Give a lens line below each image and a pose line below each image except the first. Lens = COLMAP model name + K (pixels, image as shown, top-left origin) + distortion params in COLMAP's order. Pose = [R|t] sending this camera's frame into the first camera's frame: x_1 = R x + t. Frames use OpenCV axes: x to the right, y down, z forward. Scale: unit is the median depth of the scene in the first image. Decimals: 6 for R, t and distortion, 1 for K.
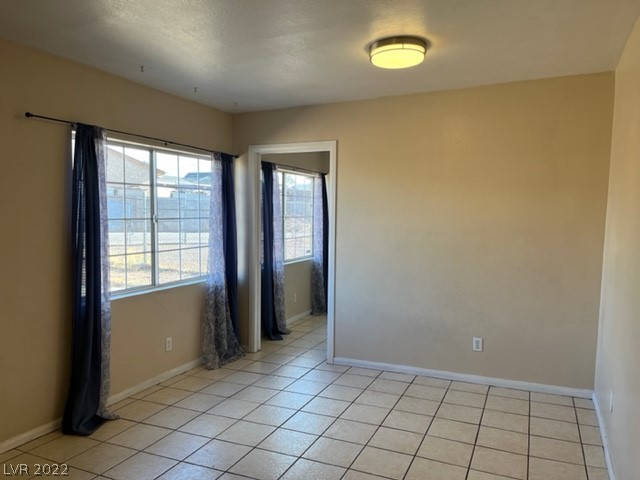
lens RADIAL K [[497.0, 0, 312.7], [0, 497.0, 229.3], [0, 0, 1]] dist [0.090515, -0.083076]
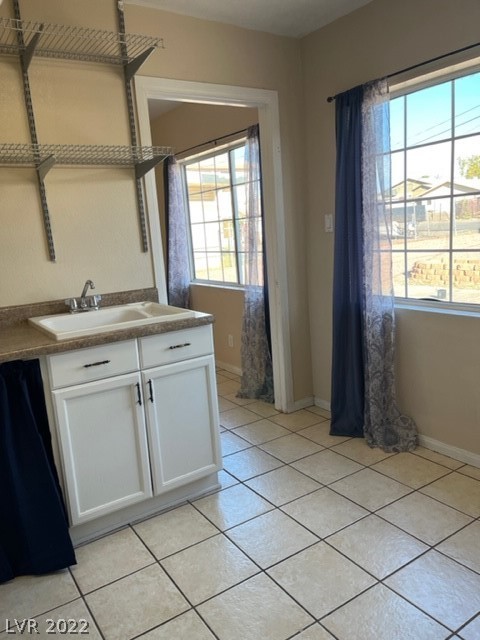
lens RADIAL K [[497.0, 0, 236.3], [0, 497.0, 318.8], [0, 0, 1]] dist [0.090515, -0.083076]
pose [[-0.523153, 0.212113, -0.825420, 0.570913], [0.066664, 0.975750, 0.208492, -0.036195], [0.849627, 0.054047, -0.524607, 1.547833]]
